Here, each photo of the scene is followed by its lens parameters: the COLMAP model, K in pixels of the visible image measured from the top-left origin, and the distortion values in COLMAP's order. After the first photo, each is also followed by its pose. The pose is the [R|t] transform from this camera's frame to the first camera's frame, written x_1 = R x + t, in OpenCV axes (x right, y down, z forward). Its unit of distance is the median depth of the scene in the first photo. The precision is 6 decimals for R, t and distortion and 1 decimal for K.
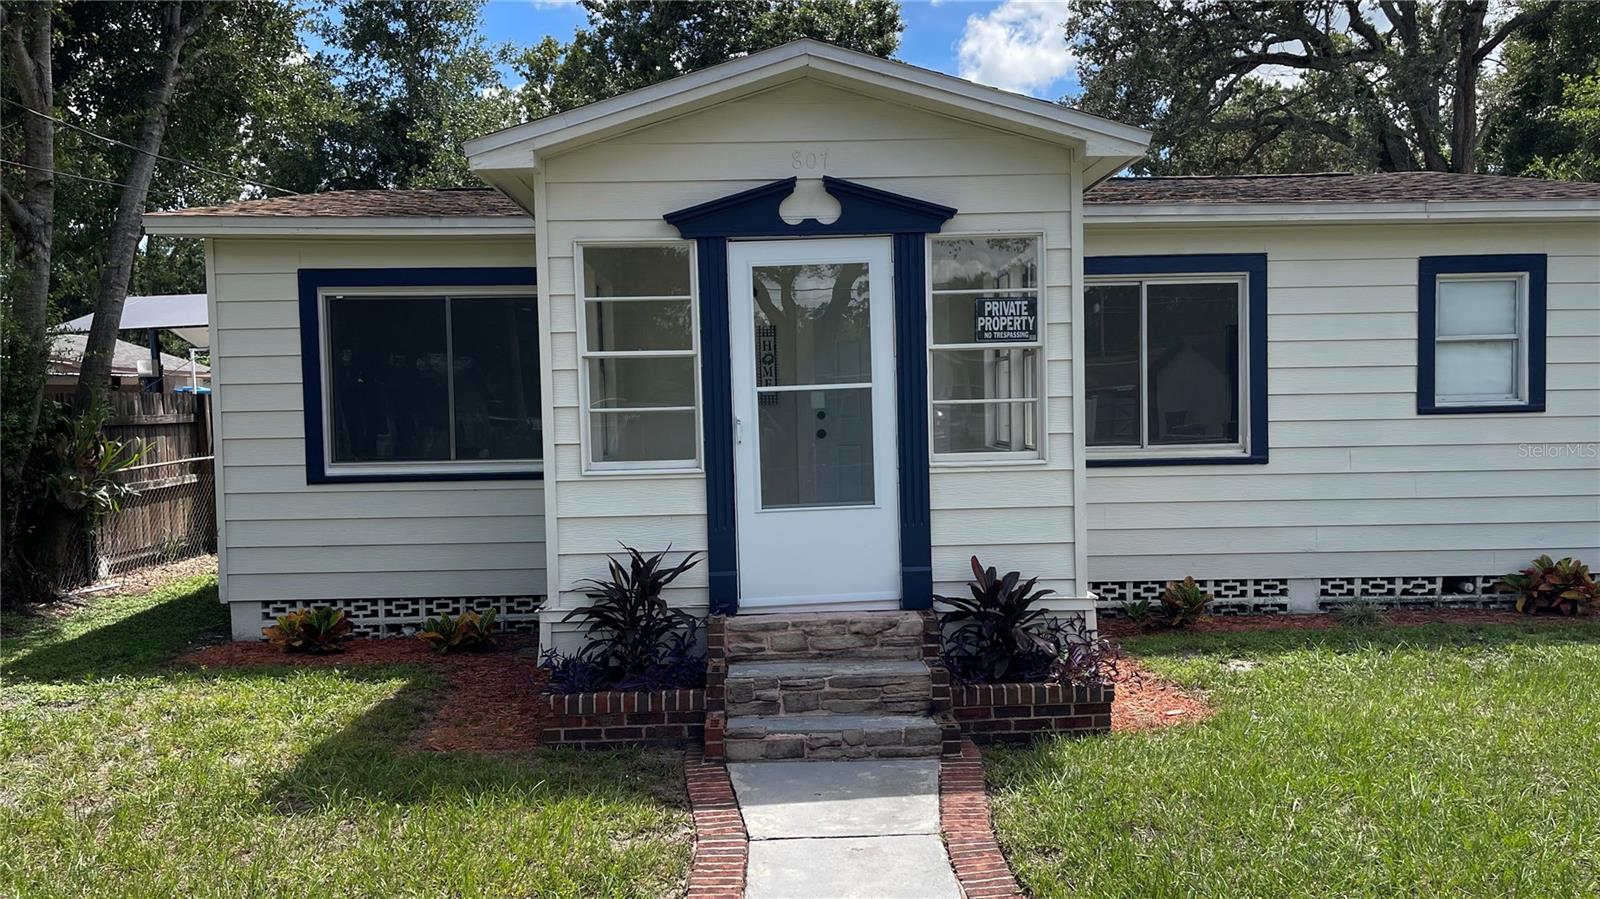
lens RADIAL K [[1220.3, 0, 799.8], [0, 1220.3, 446.0], [0, 0, 1]] dist [0.046038, -0.003068]
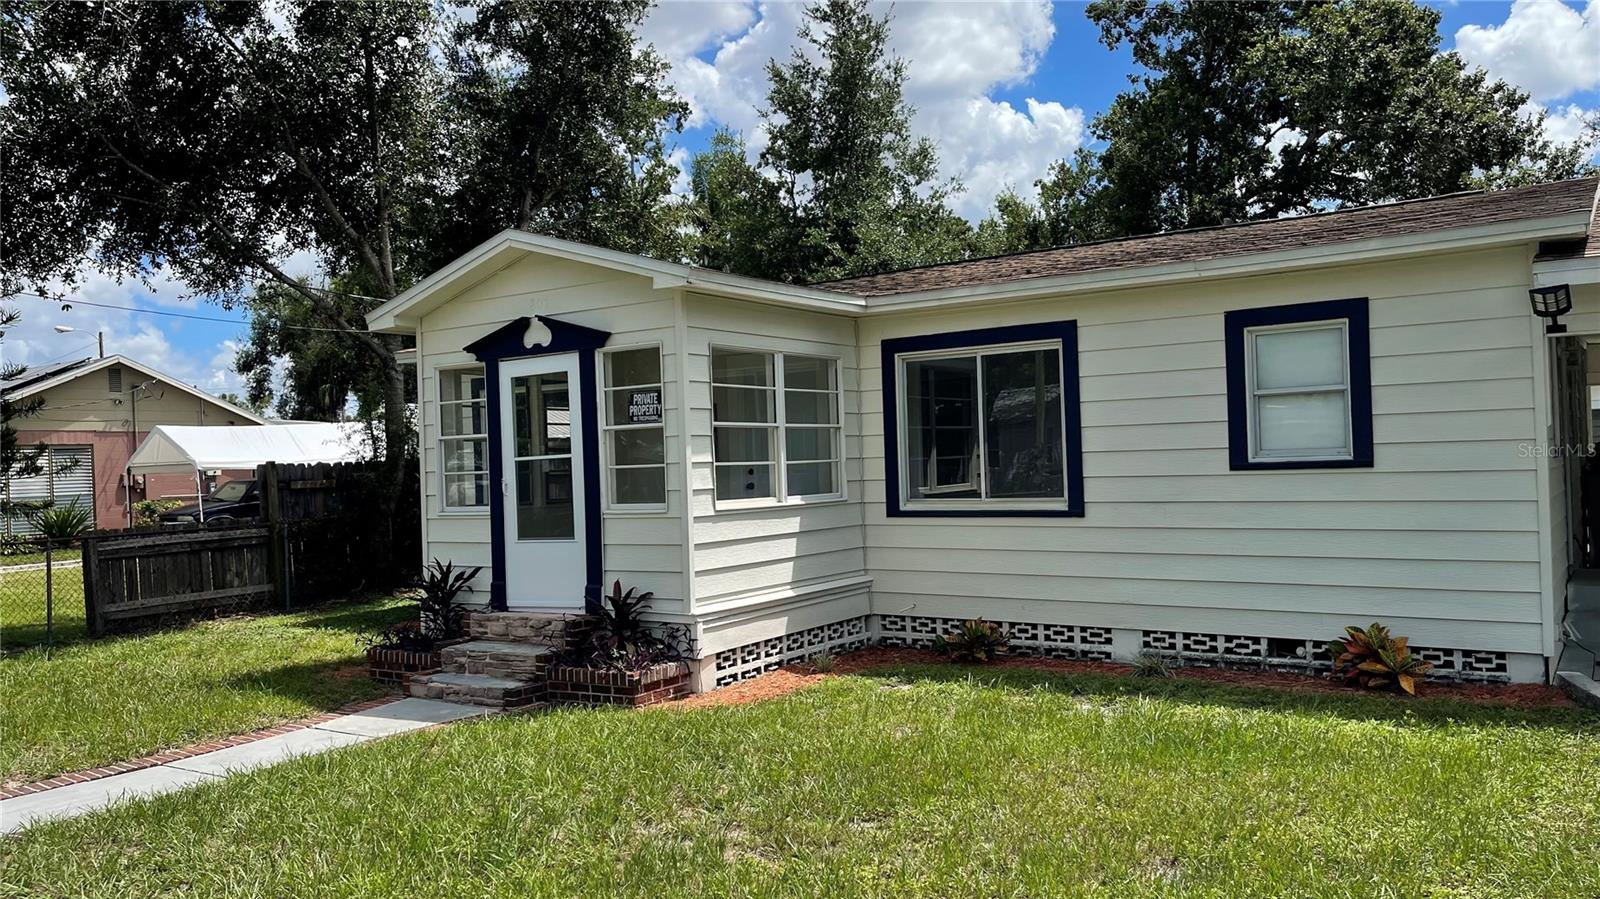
lens RADIAL K [[1220.3, 0, 805.8], [0, 1220.3, 454.4], [0, 0, 1]] dist [0.046038, -0.003068]
pose [[0.802430, -0.009640, -0.596668, 0.815463], [-0.004180, 0.999754, -0.021773, -0.015473], [0.596732, 0.019965, 0.802192, 0.010936]]
